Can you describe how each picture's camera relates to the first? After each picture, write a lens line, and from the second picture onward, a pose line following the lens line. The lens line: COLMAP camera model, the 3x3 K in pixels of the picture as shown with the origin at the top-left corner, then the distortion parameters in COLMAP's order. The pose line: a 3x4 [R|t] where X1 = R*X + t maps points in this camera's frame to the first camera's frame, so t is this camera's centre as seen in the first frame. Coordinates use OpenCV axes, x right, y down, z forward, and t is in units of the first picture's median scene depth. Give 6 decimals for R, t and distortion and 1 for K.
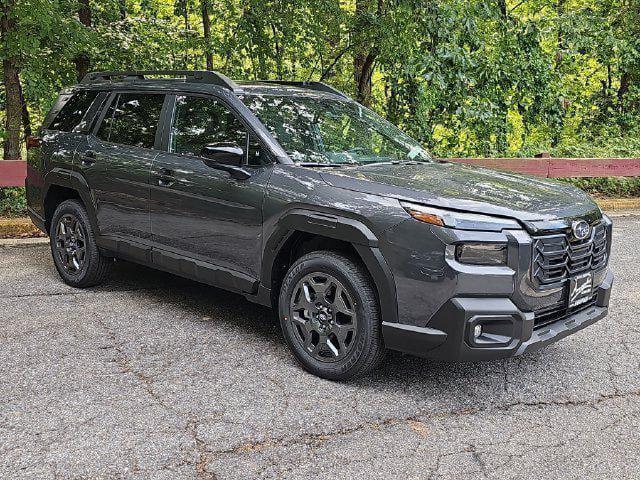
lens RADIAL K [[560.3, 0, 307.8], [0, 560.3, 244.9], [0, 0, 1]] dist [0.005667, 0.007895]
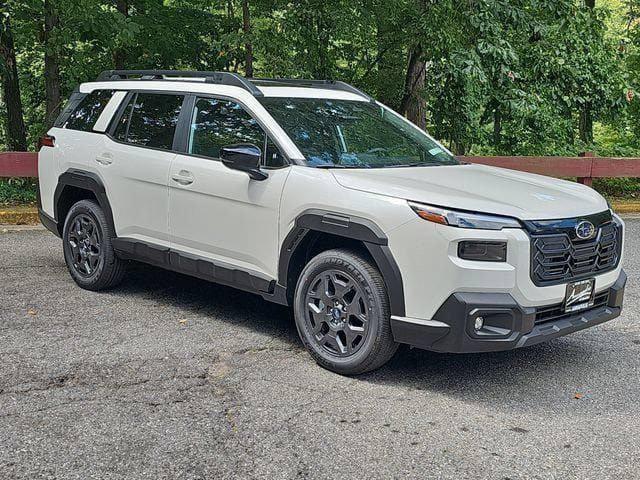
lens RADIAL K [[649.5, 0, 322.8], [0, 649.5, 244.4], [0, 0, 1]] dist [0.032803, 0.000000]
pose [[0.999785, 0.004158, -0.020314, 0.027515], [-0.004499, 0.999849, -0.016762, 0.022884], [0.020241, 0.016850, 0.999653, -0.220913]]
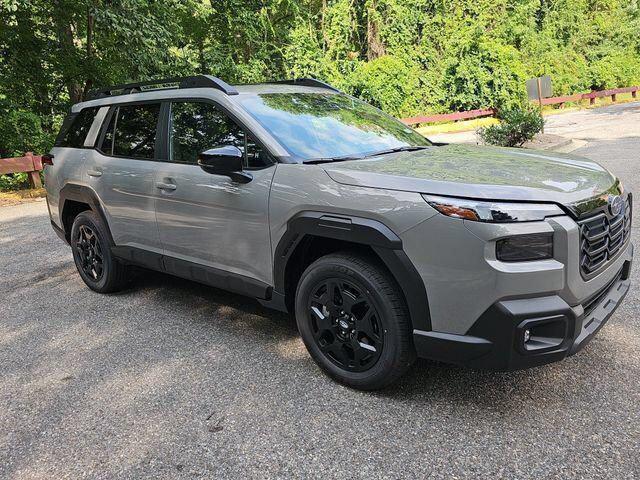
lens RADIAL K [[432.3, 0, 320.1], [0, 432.3, 236.0], [0, 0, 1]] dist [0.038749, 0.005470]
pose [[0.994889, -0.095744, 0.032077, -0.023229], [0.094327, 0.994607, 0.043114, -0.055379], [-0.036032, -0.039867, 0.998555, 0.300266]]
